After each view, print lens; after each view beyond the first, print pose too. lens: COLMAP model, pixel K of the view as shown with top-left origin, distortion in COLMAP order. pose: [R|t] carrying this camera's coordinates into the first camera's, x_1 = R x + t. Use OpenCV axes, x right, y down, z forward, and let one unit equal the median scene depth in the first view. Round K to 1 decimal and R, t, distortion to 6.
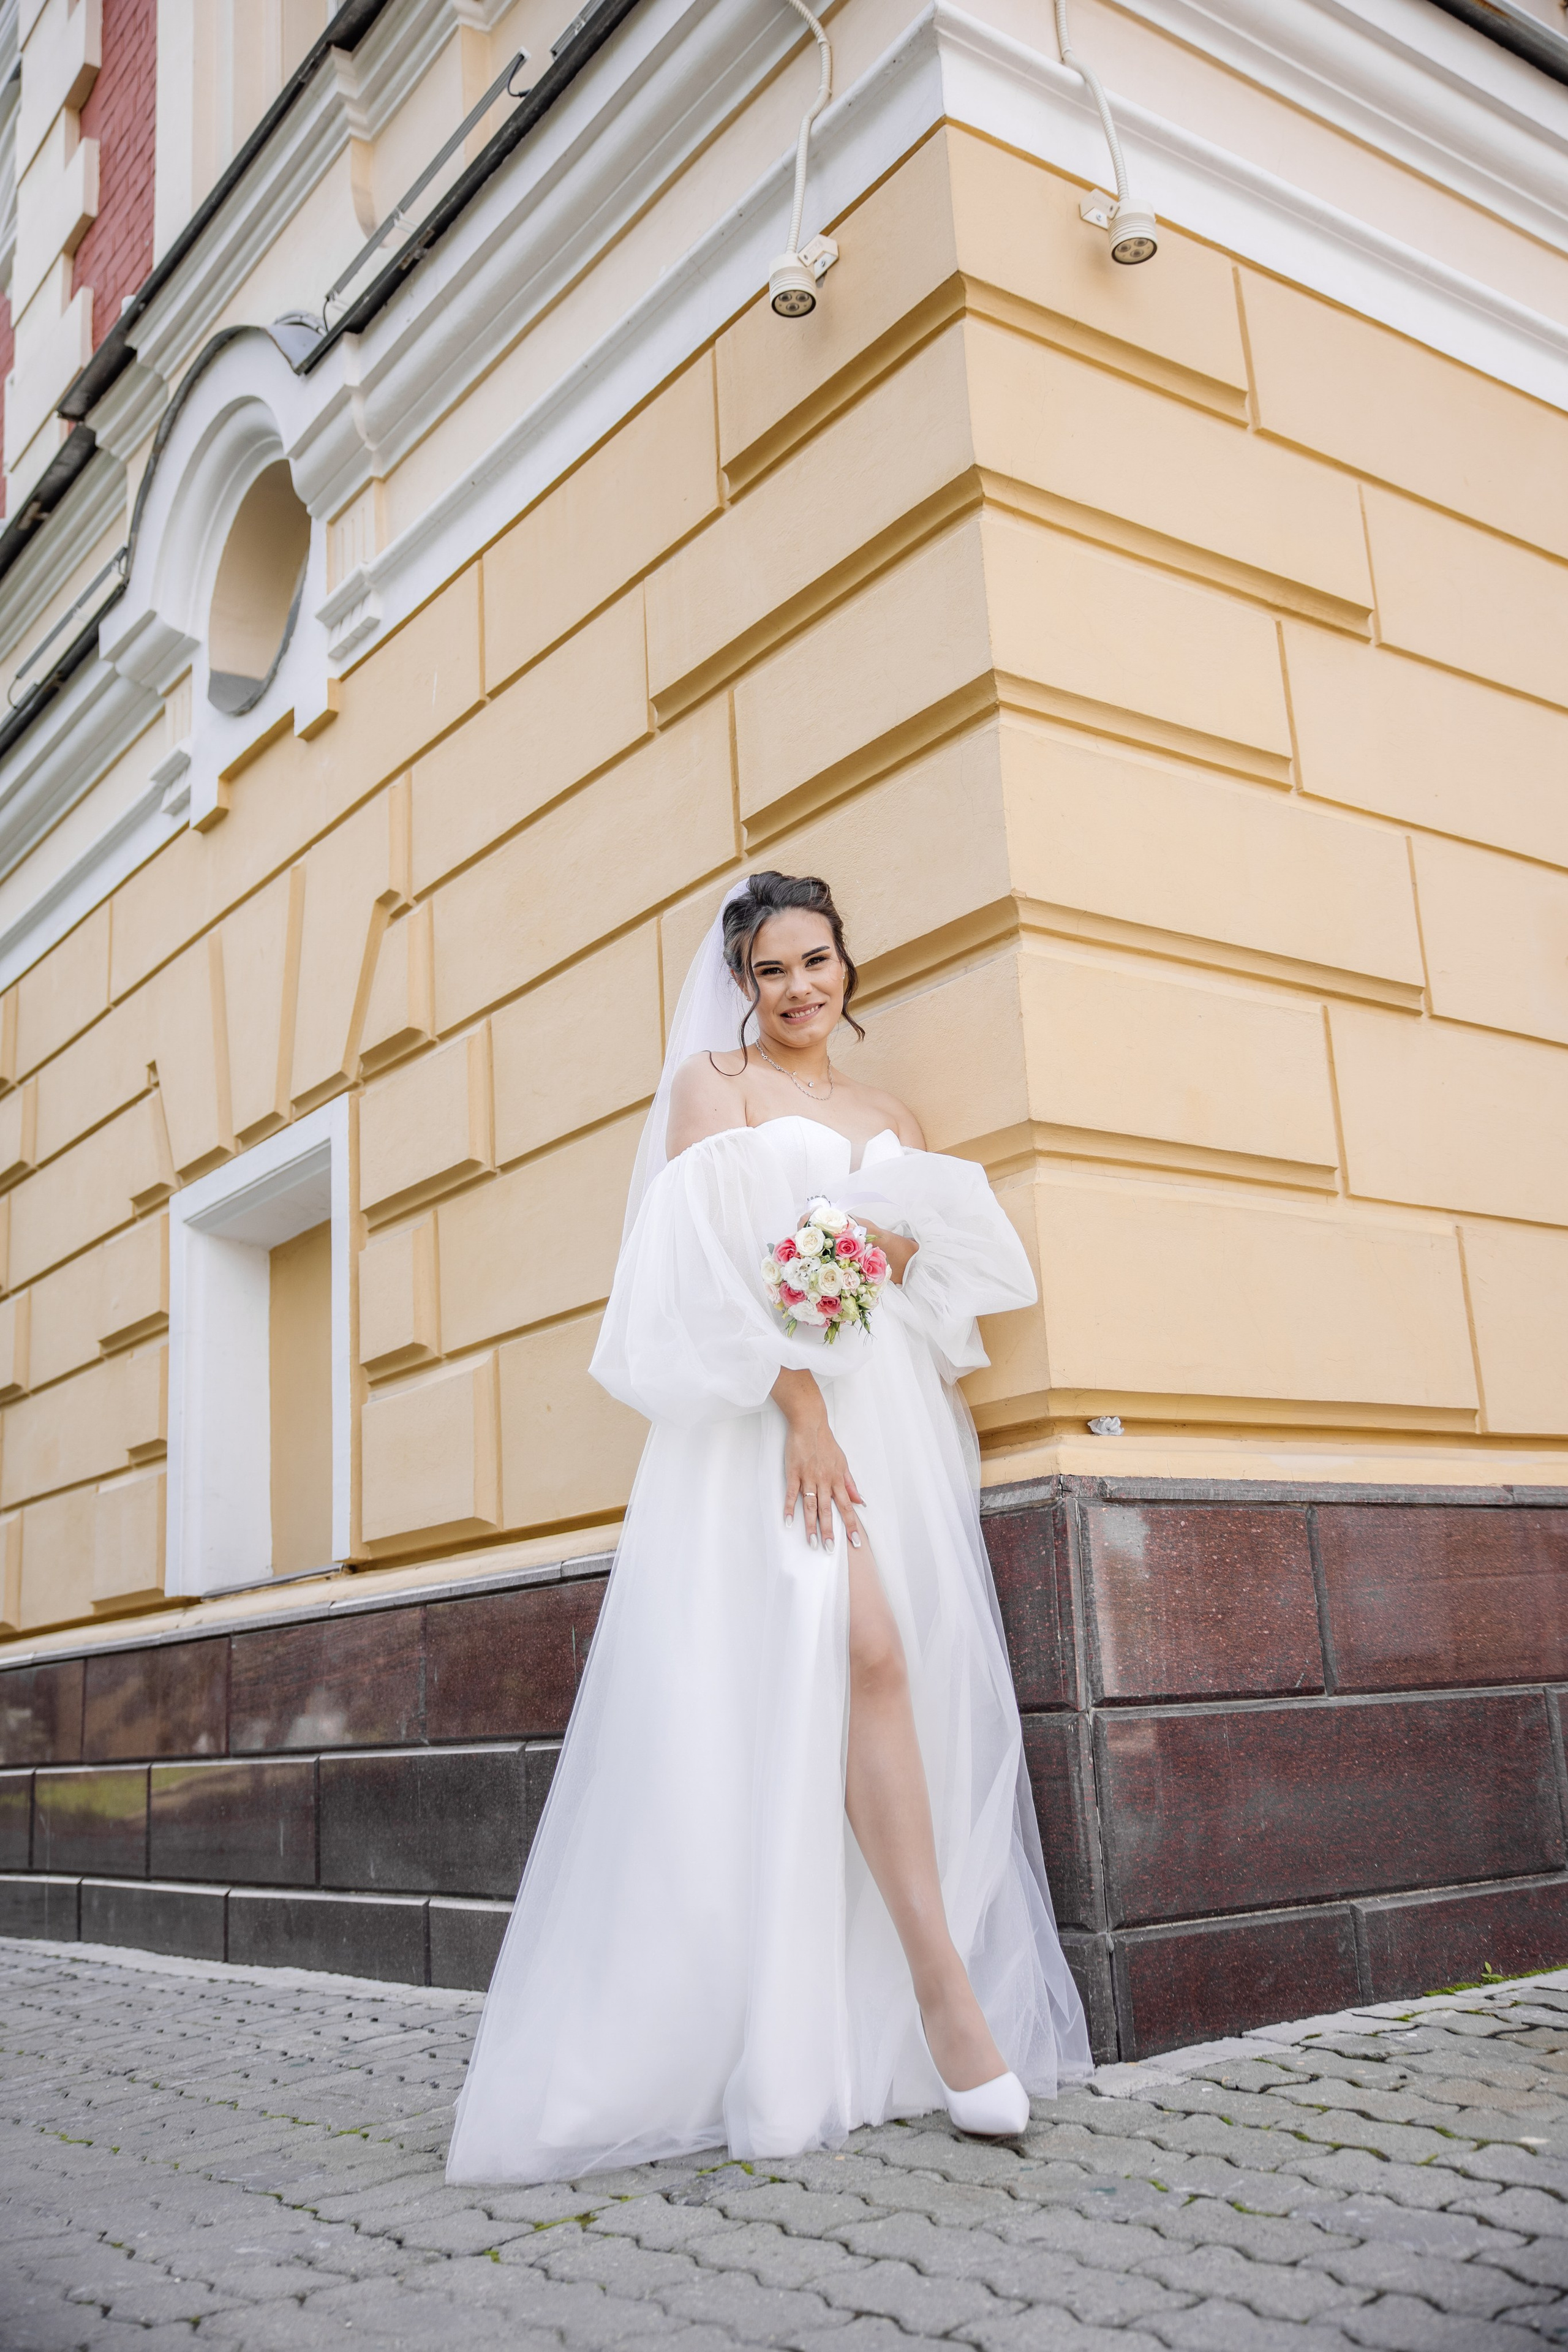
lens RADIAL K [[2255.7, 0, 784.0], [0, 2255.7, 1176.0], [0, 0, 1]] dist [-0.047655, 0.002684]
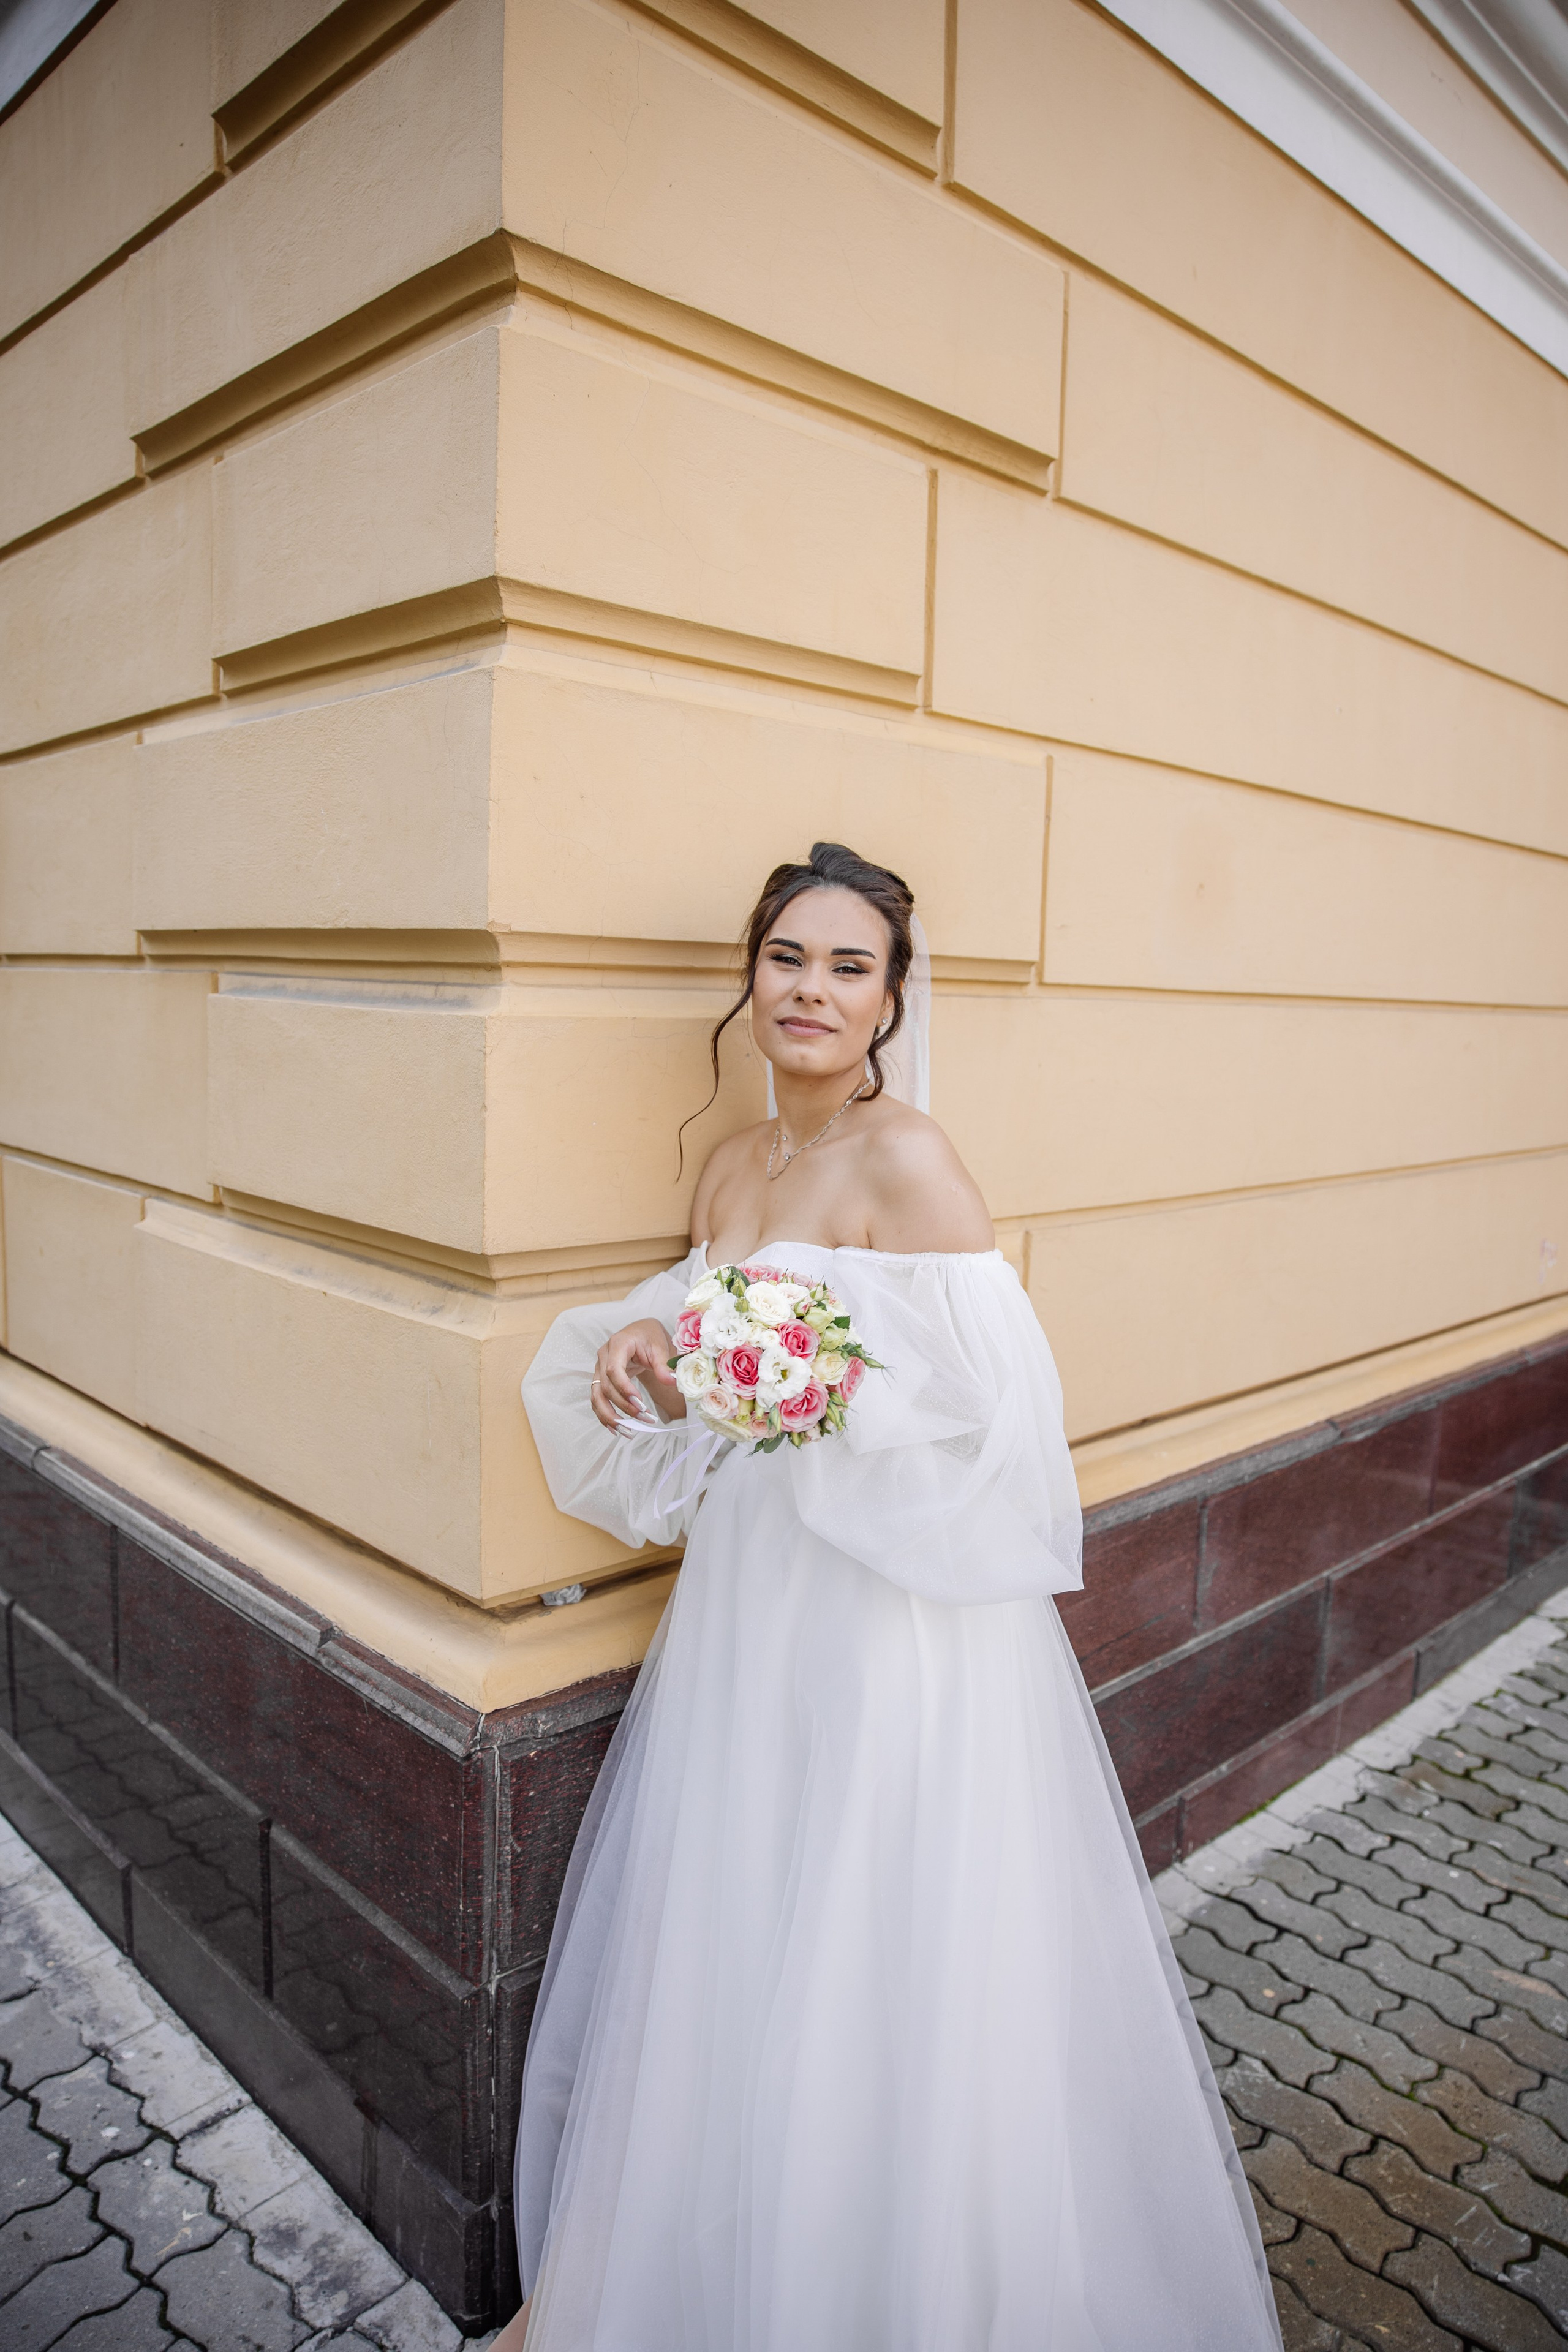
lens RADIAL K [[1605.4, 0, 784.0], [0, 1605.4, 1176.0], [0, 0, 1]] dist [-0.141870, 0.121918]
pose [[0.985017, 0.066646, 0.159057, 0.100641], [-0.118997, 0.930226, 0.347158, -0.202404], [-0.124822, -0.360884, 0.924220, 0.424700]]
